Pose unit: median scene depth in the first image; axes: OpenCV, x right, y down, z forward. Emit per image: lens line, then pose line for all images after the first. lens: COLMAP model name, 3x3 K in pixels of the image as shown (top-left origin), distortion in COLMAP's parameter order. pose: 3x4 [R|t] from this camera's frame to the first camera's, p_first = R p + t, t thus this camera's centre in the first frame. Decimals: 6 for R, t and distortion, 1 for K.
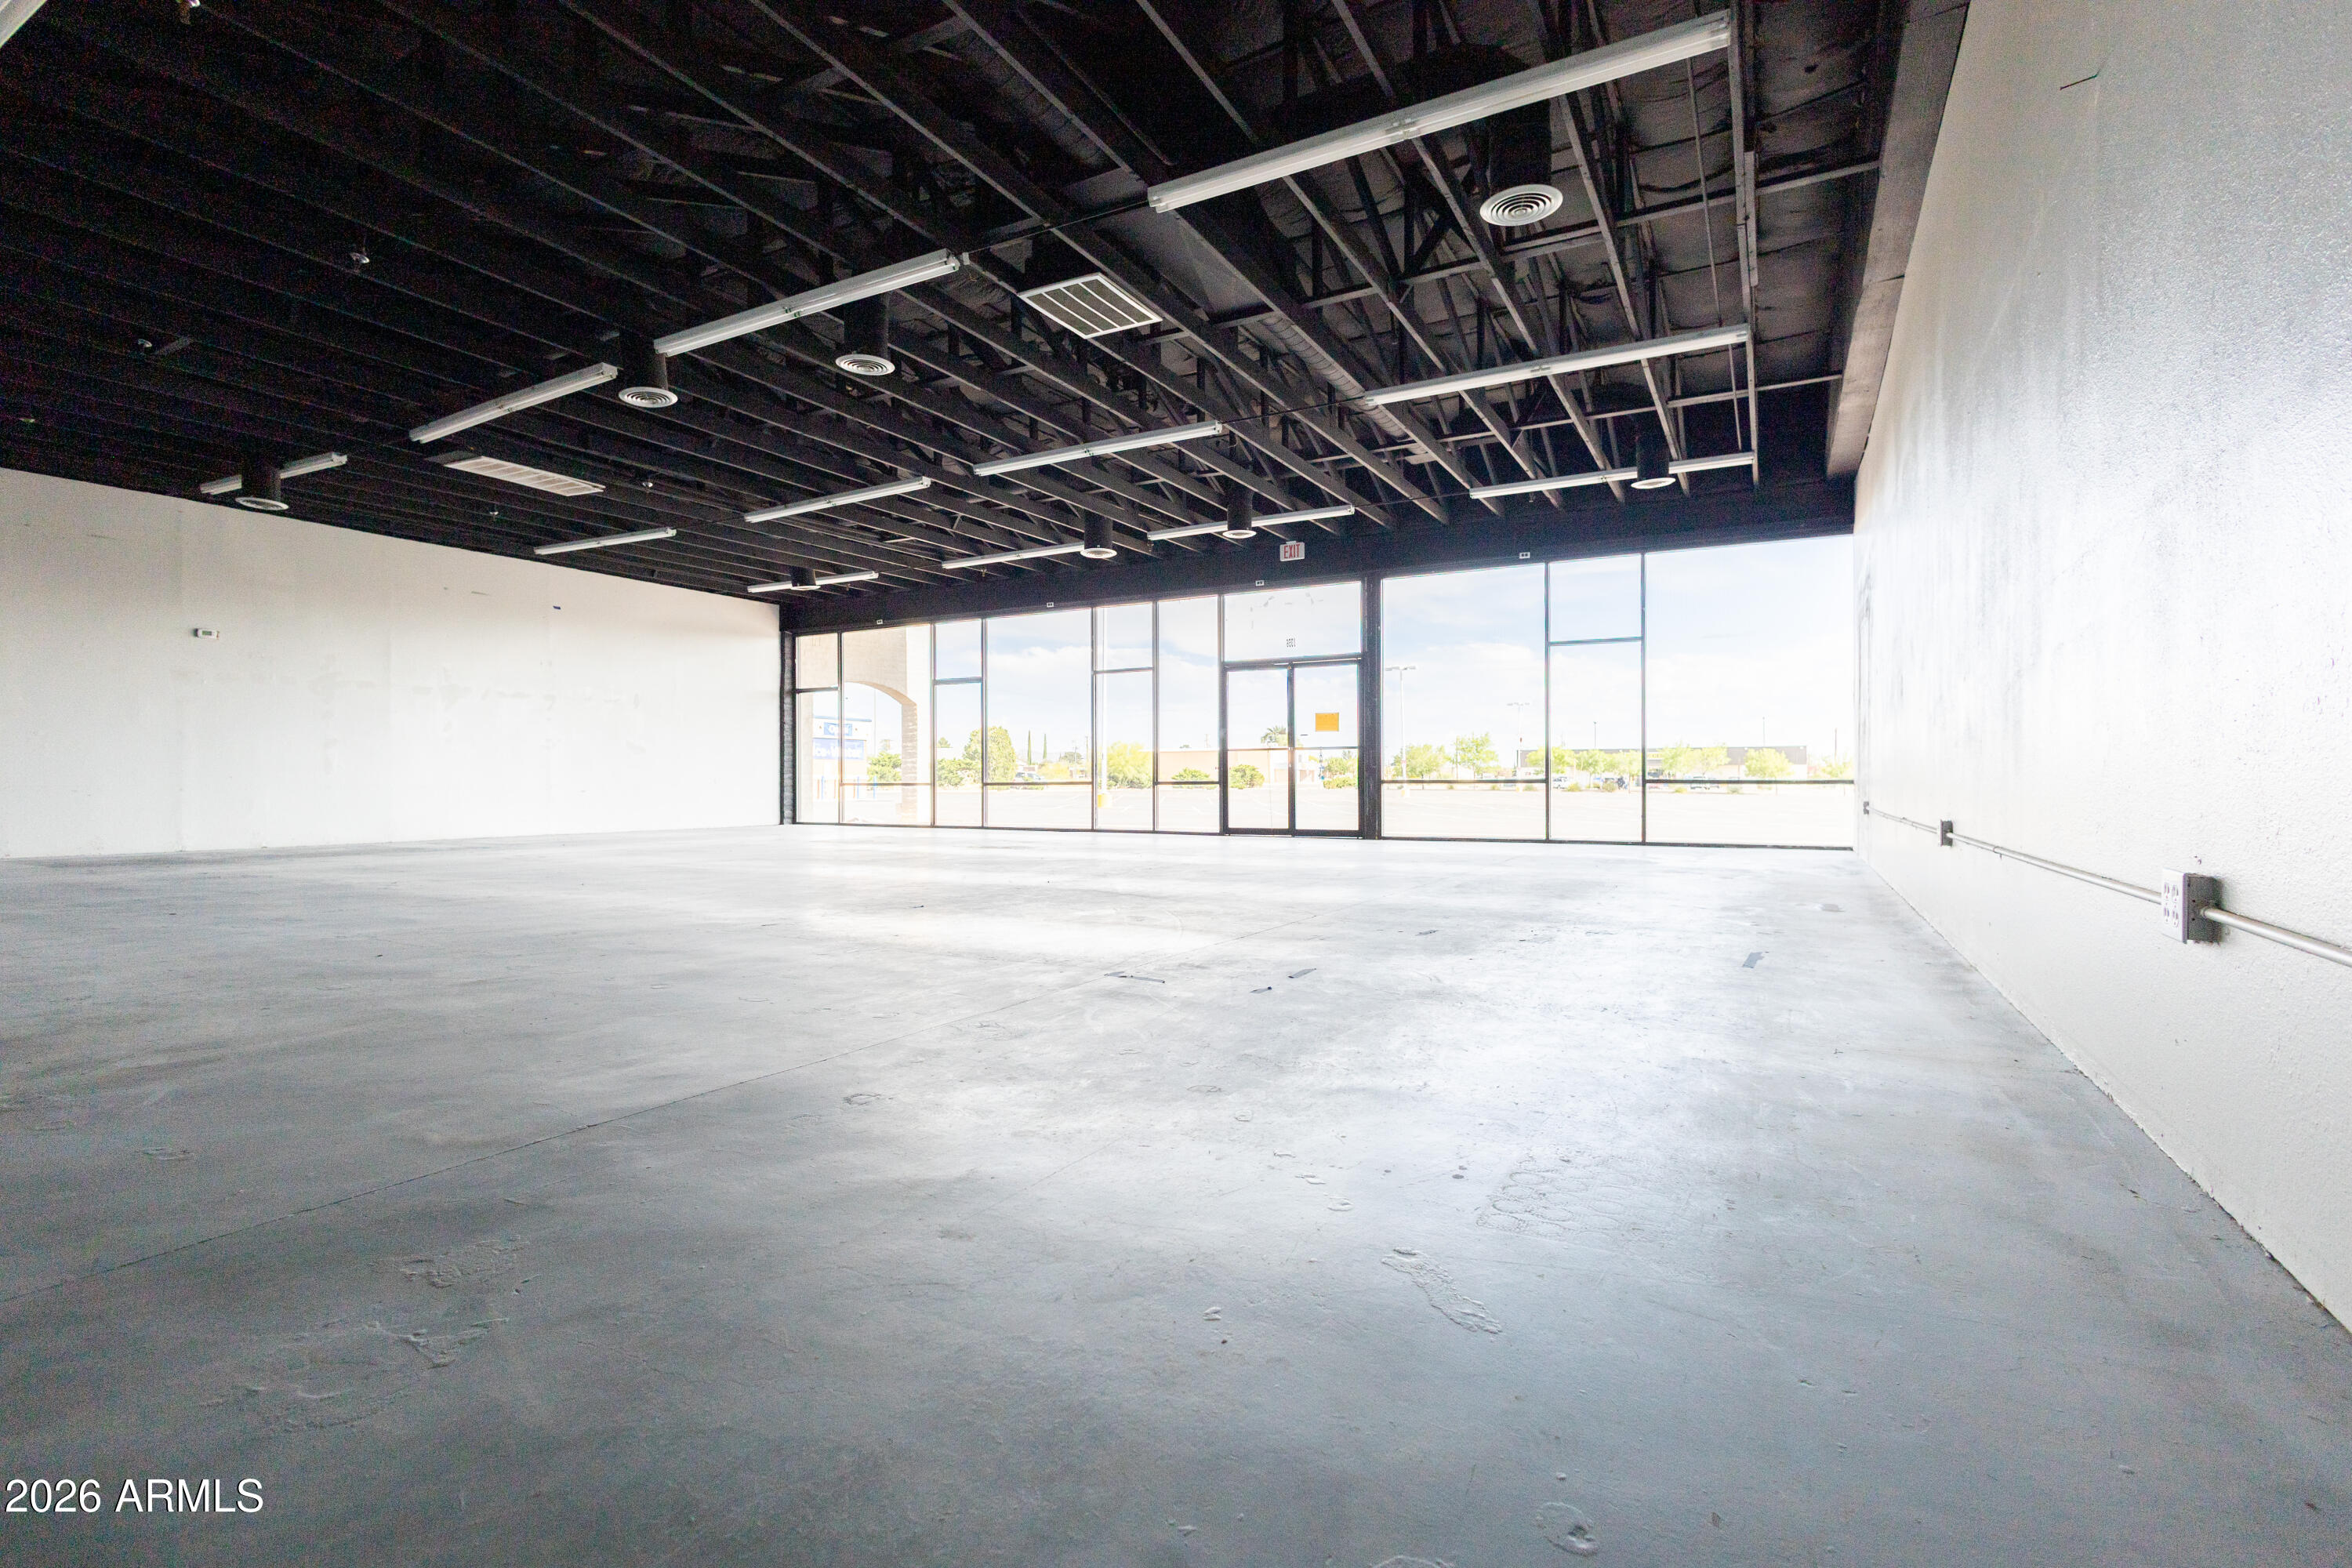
lens RADIAL K [[1073.3, 0, 1176.0], [0, 1073.3, 784.0], [0, 0, 1]] dist [0.014610, -0.006181]
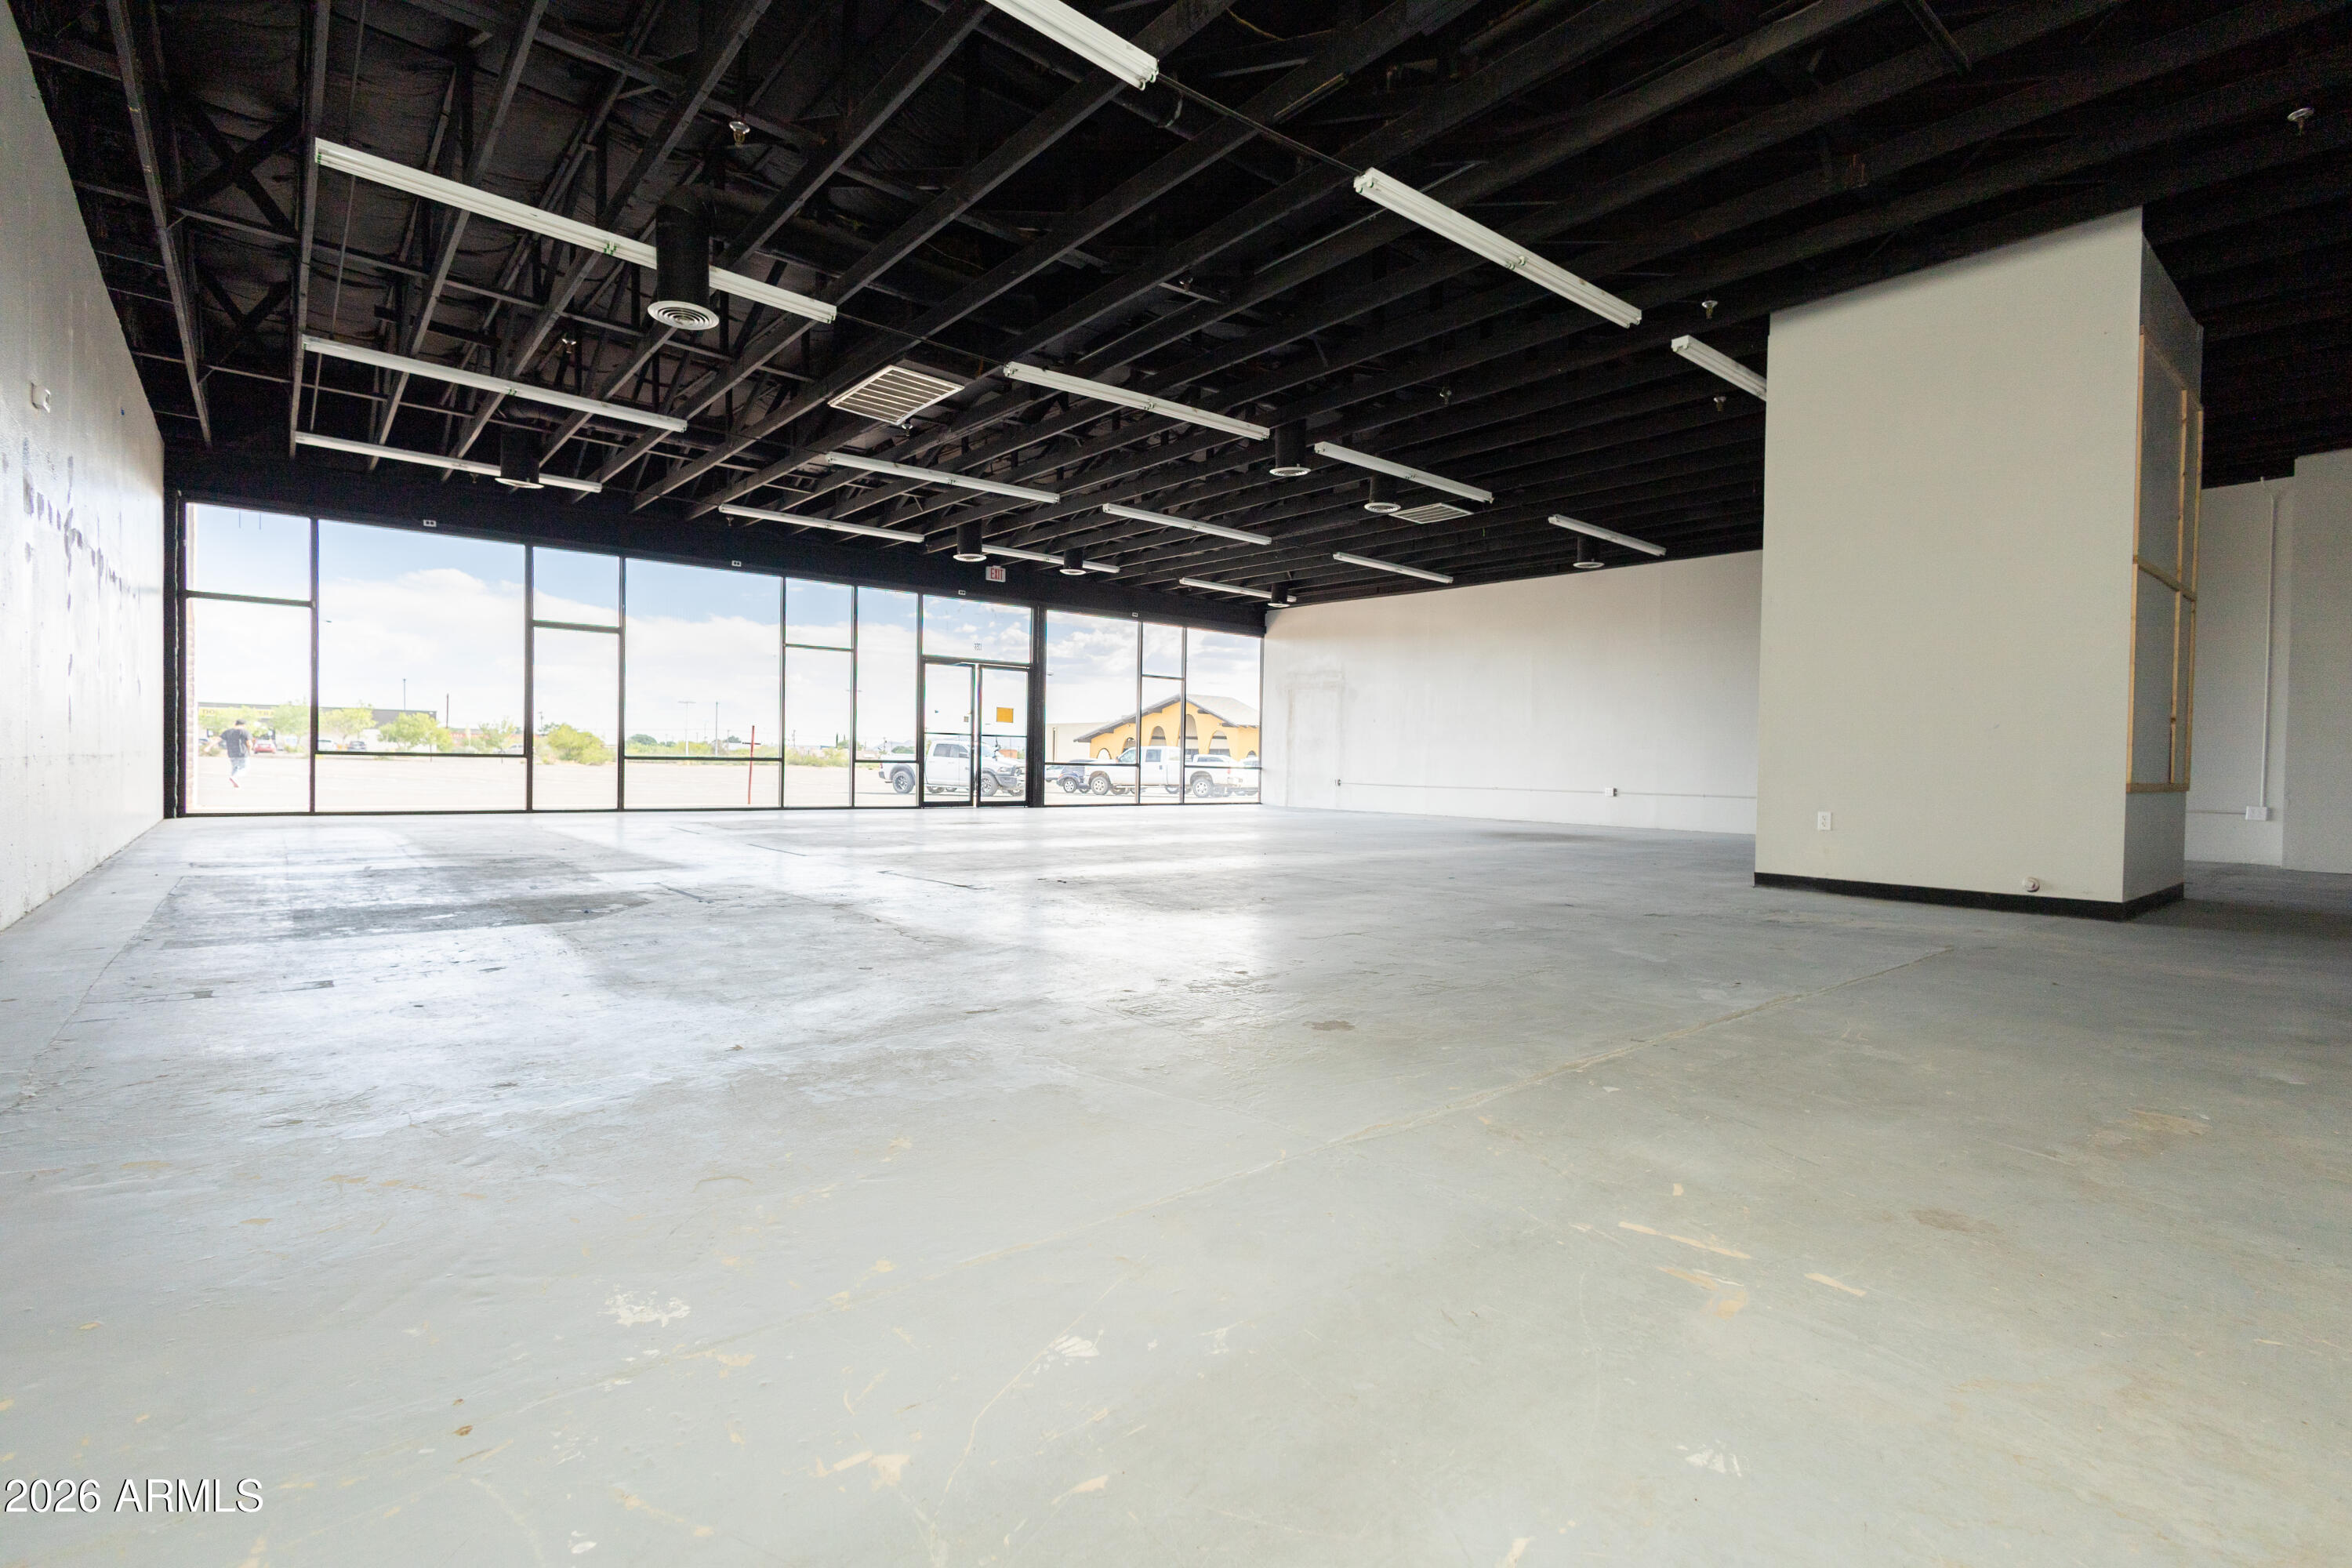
lens RADIAL K [[1073.3, 0, 1176.0], [0, 1073.3, 784.0], [0, 0, 1]] dist [0.014610, -0.006181]
pose [[0.352799, -0.009651, 0.935649, -0.926563], [-0.018642, 0.999676, 0.017340, -0.002905], [-0.935513, -0.023560, 0.352505, 0.358329]]
